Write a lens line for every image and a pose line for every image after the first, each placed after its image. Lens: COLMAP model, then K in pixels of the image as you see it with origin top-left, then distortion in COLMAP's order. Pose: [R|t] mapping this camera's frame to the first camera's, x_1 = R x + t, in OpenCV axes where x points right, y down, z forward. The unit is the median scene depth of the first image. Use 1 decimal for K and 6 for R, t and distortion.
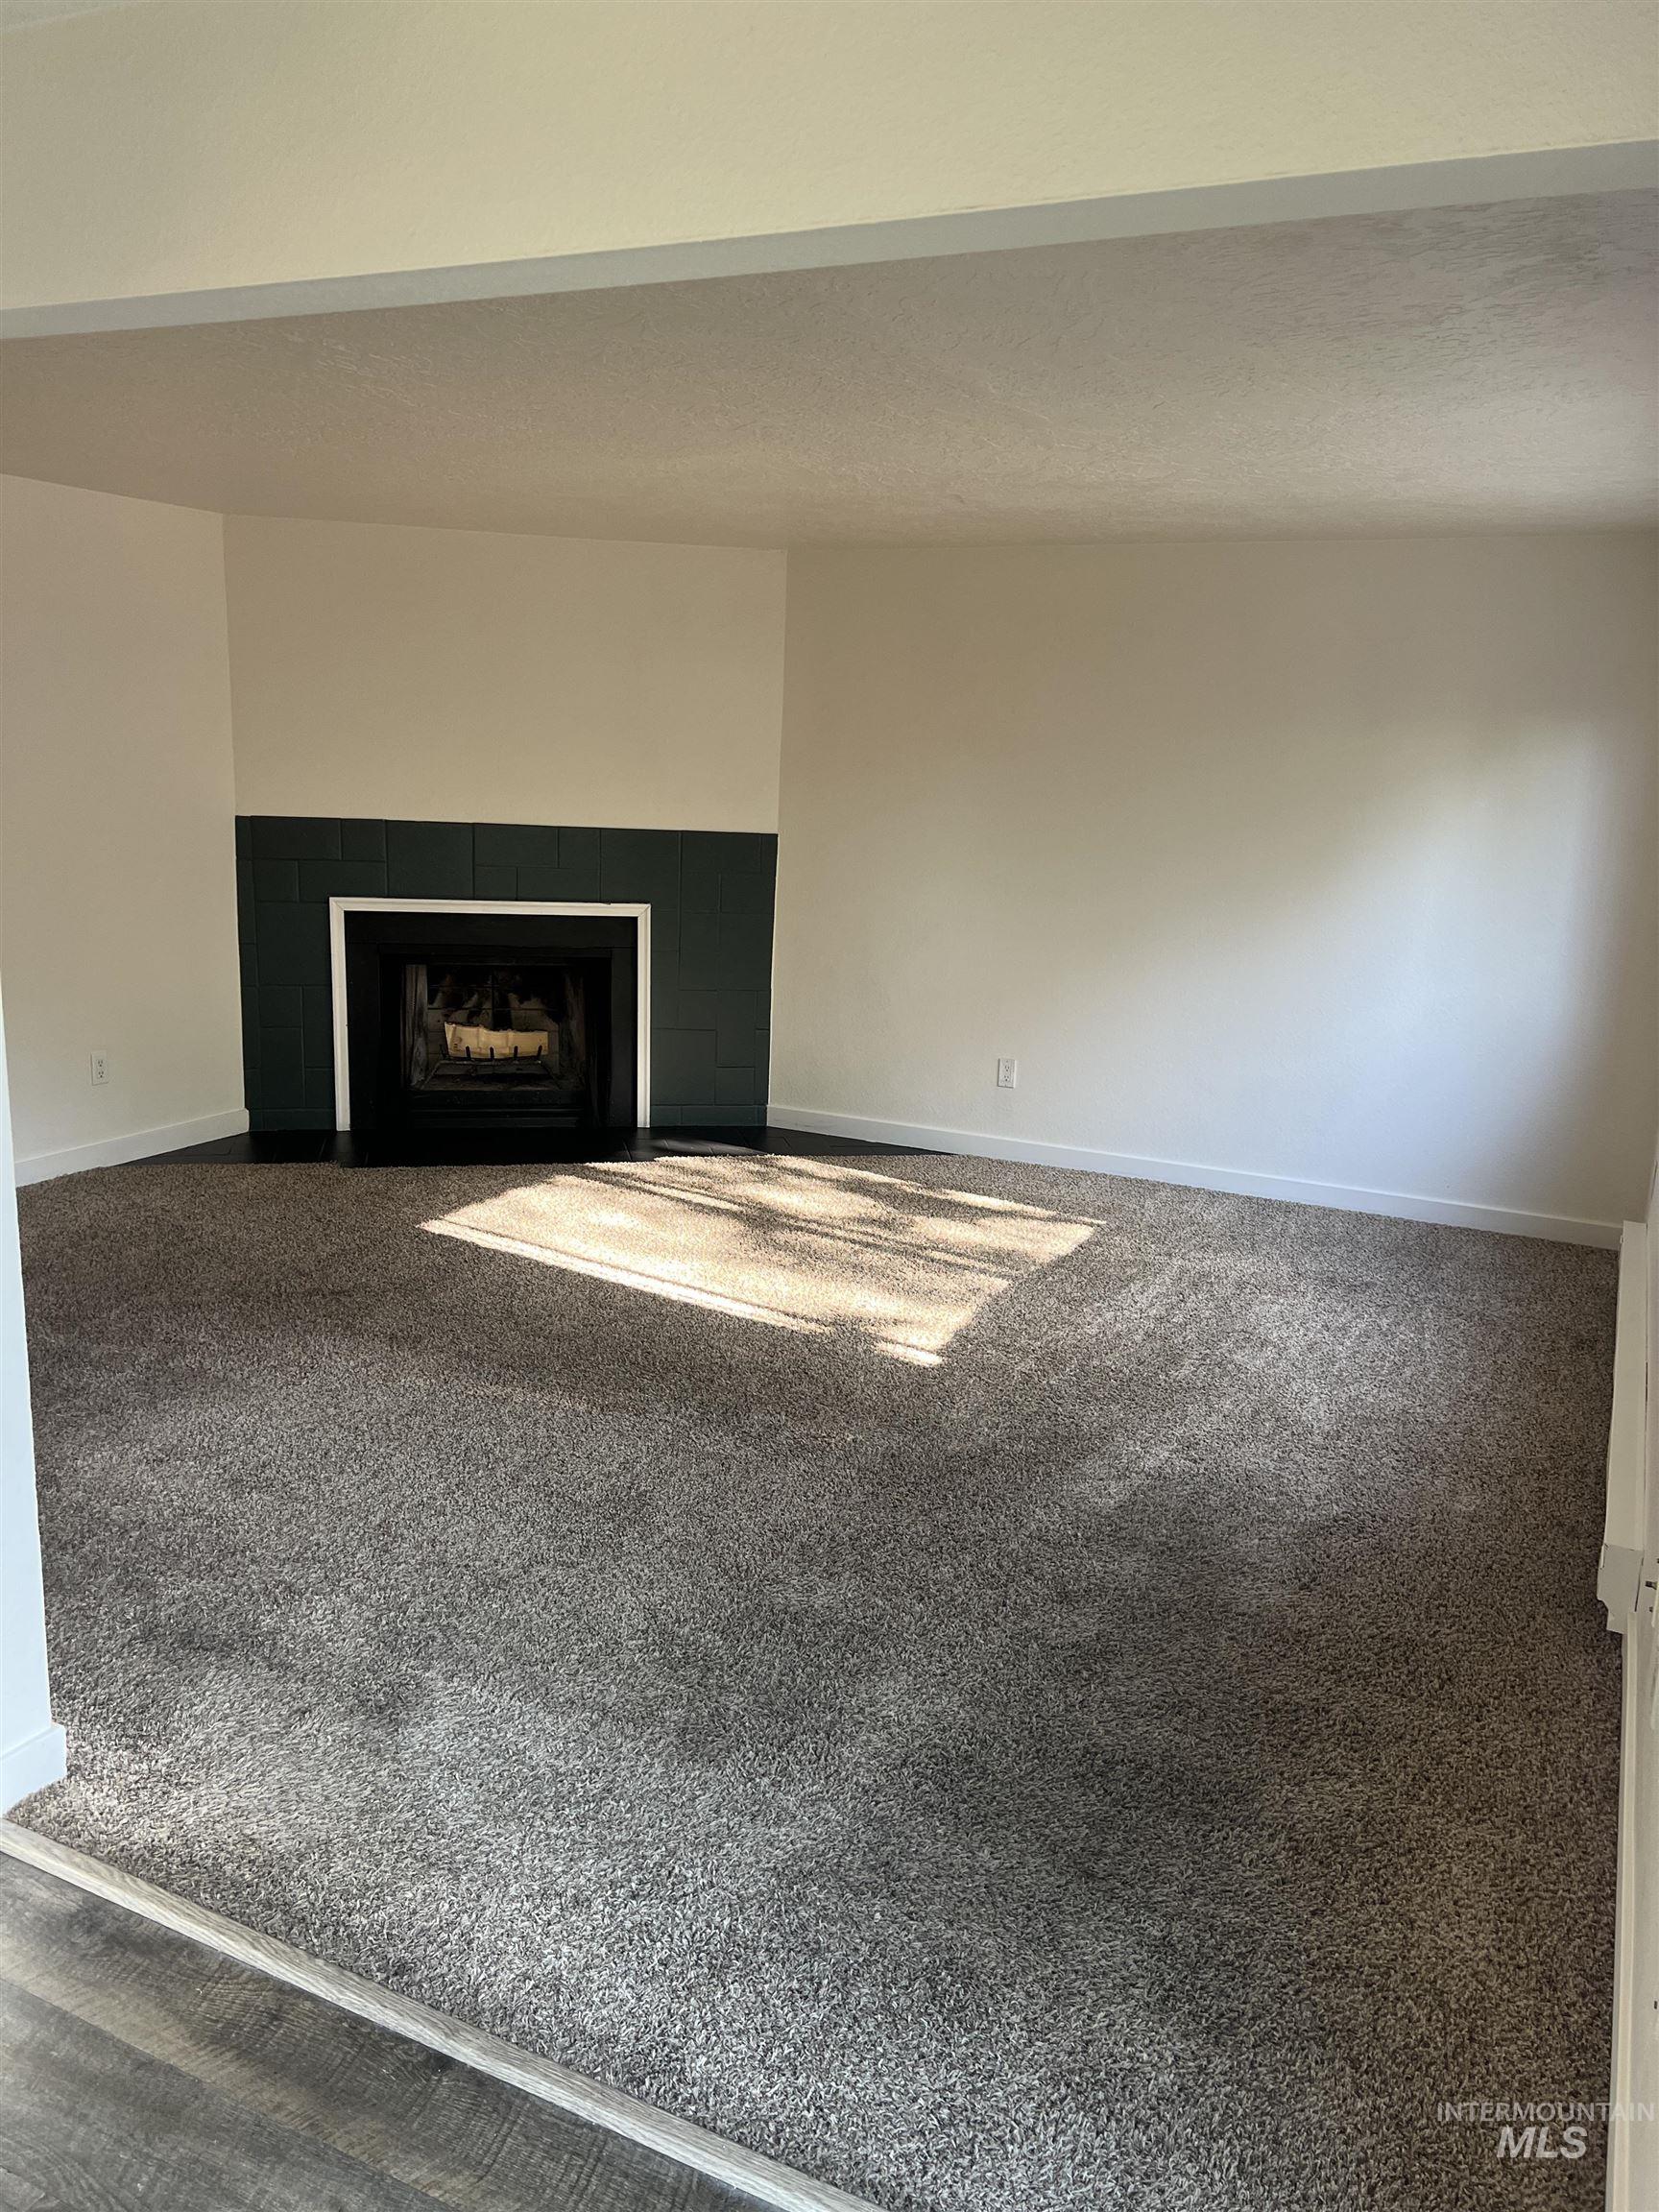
lens RADIAL K [[1656.1, 0, 819.9], [0, 1656.1, 1113.6], [0, 0, 1]] dist [0.059221, -0.060148]
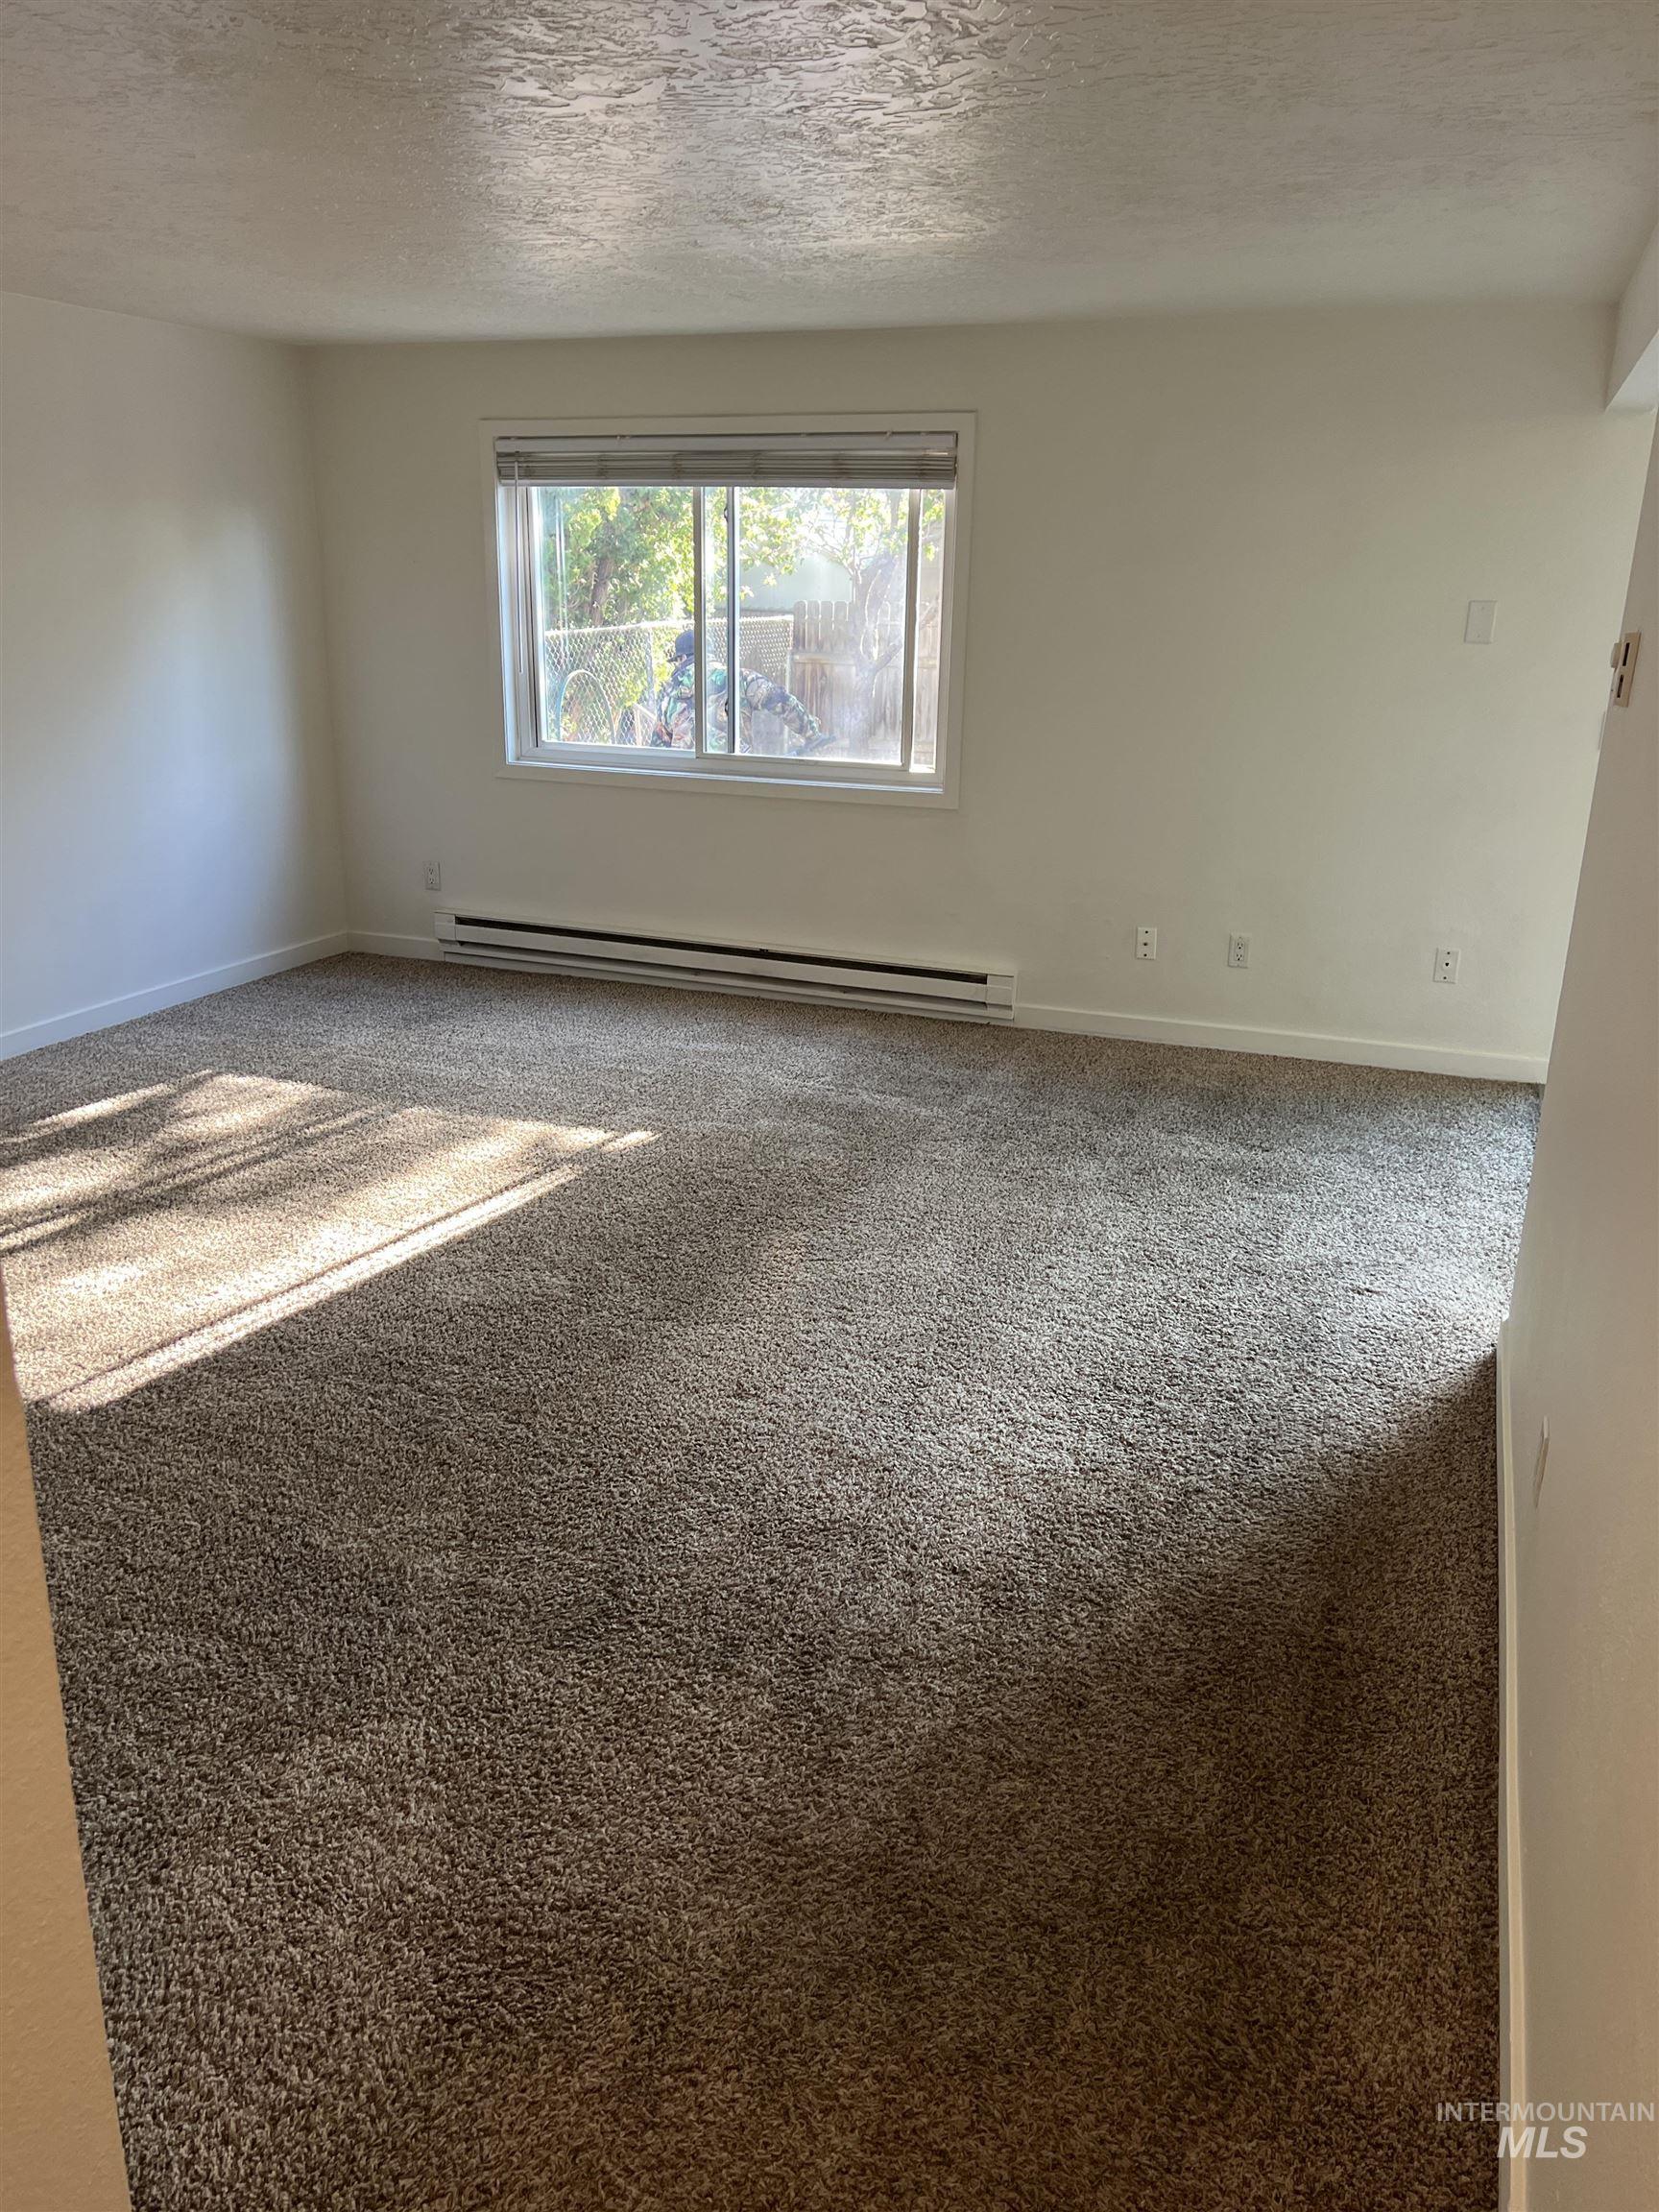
lens RADIAL K [[1656.1, 0, 820.9], [0, 1656.1, 1097.3], [0, 0, 1]] dist [0.059221, -0.060148]
pose [[-0.071403, -0.347072, 0.935117, -0.786674], [0.199110, 0.913681, 0.354319, -0.197066], [-0.977372, 0.211490, 0.003866, 0.712269]]
